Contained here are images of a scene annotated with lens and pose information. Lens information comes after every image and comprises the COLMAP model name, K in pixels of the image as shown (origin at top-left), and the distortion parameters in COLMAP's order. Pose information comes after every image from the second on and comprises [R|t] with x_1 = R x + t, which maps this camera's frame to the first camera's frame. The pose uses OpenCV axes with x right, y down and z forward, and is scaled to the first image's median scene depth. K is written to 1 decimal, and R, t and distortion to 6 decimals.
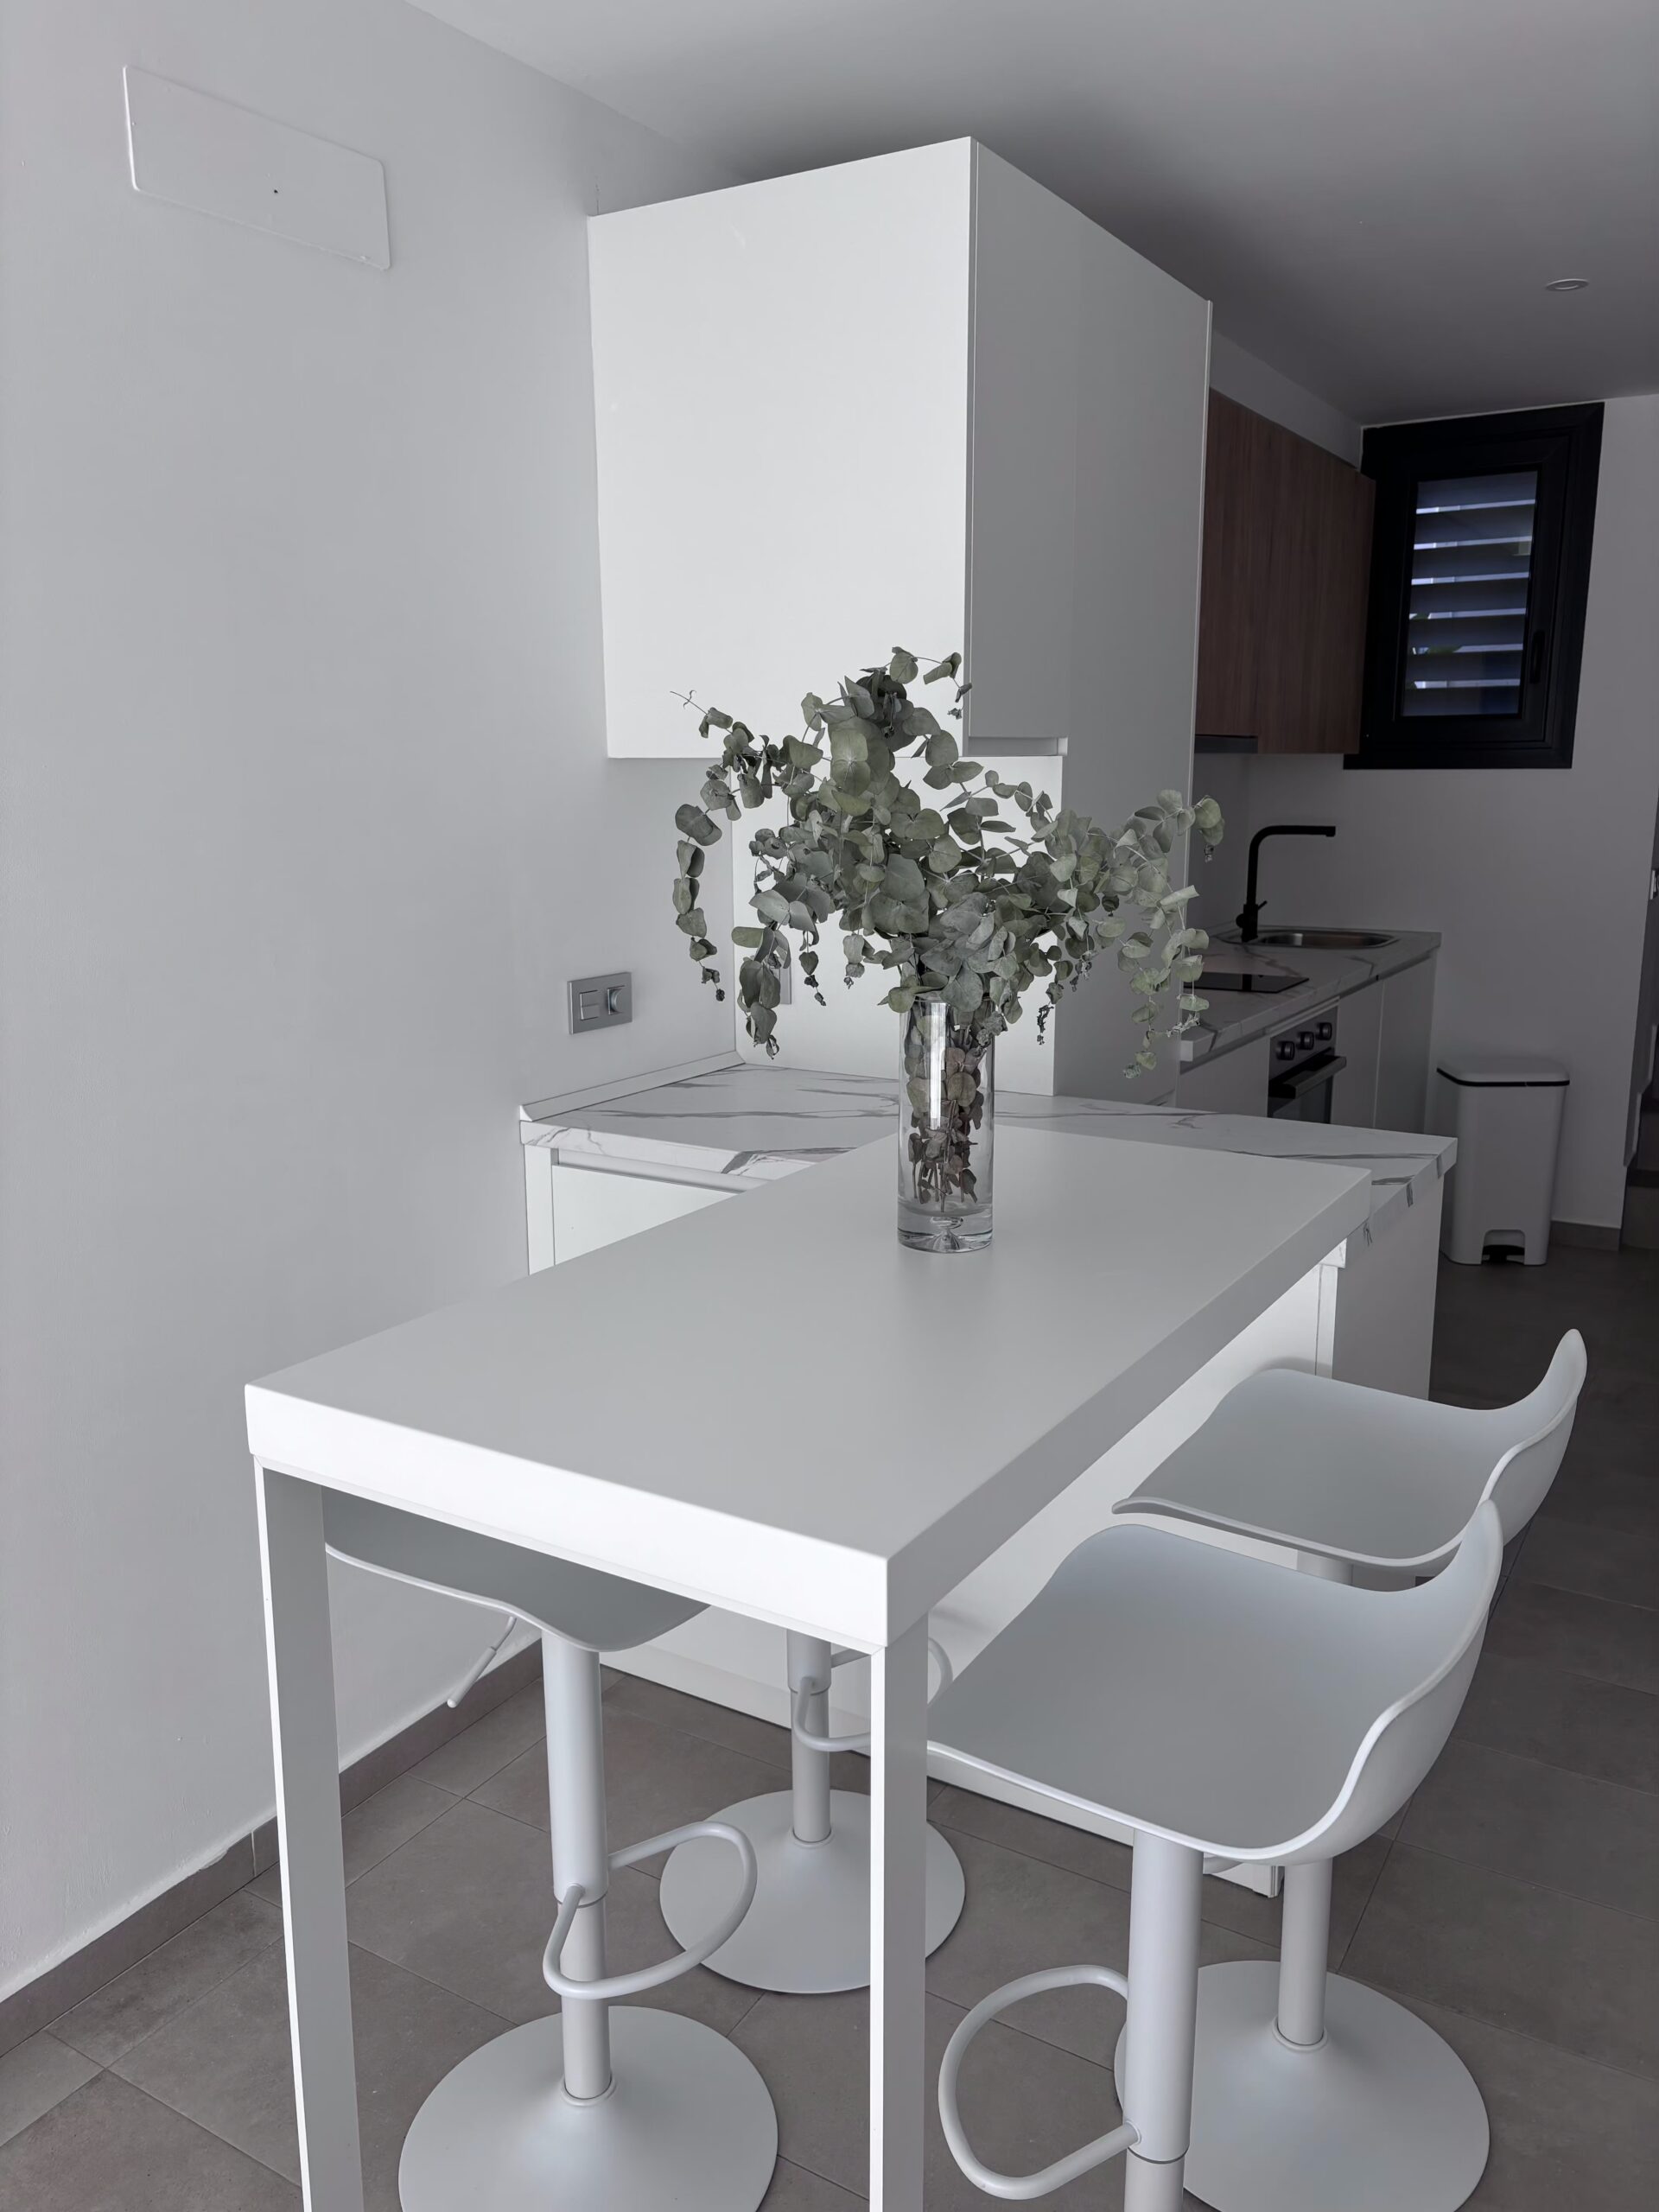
lens RADIAL K [[1667.2, 0, 829.5], [0, 1667.2, 1106.0], [0, 0, 1]] dist [0.026224, -0.006390]
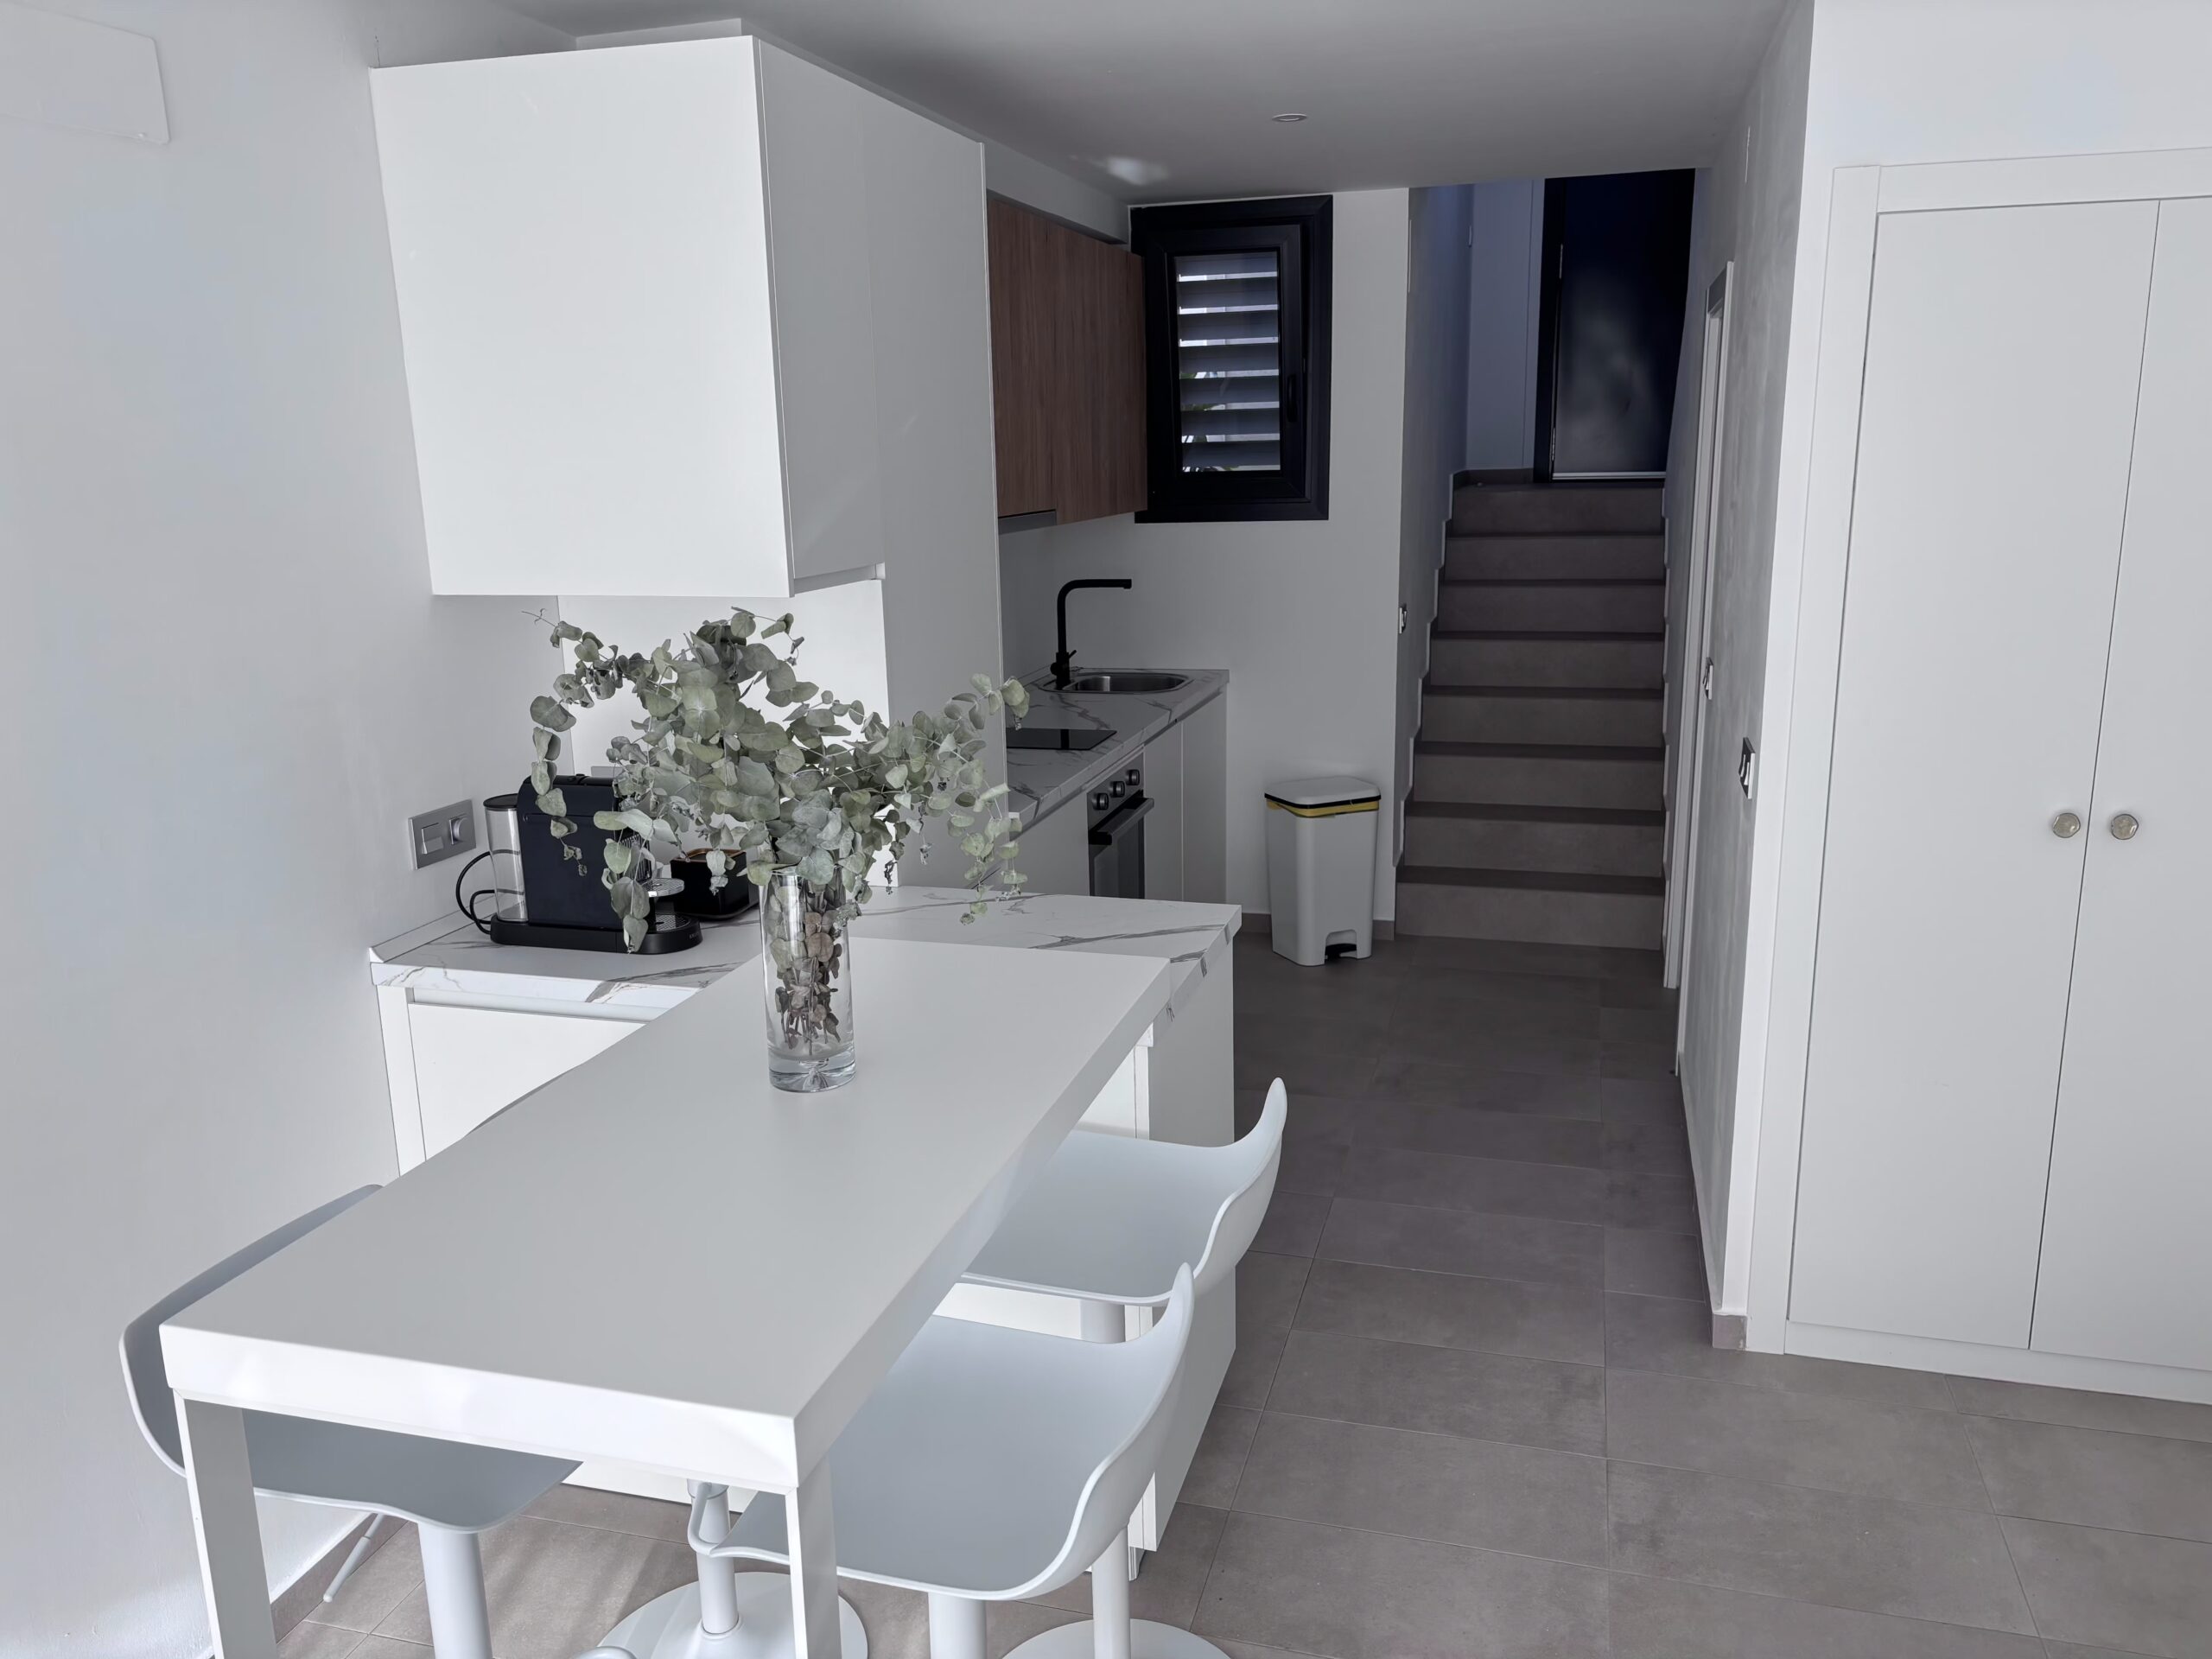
lens RADIAL K [[1659.8, 0, 1101.2], [0, 1659.8, 829.0], [0, 0, 1]] dist [0.130464, -0.183114]
pose [[0.964307, -0.074705, 0.254029, -0.017376], [0.068603, 0.997104, 0.032811, -0.105150], [-0.255745, -0.014213, 0.966640, -0.139293]]
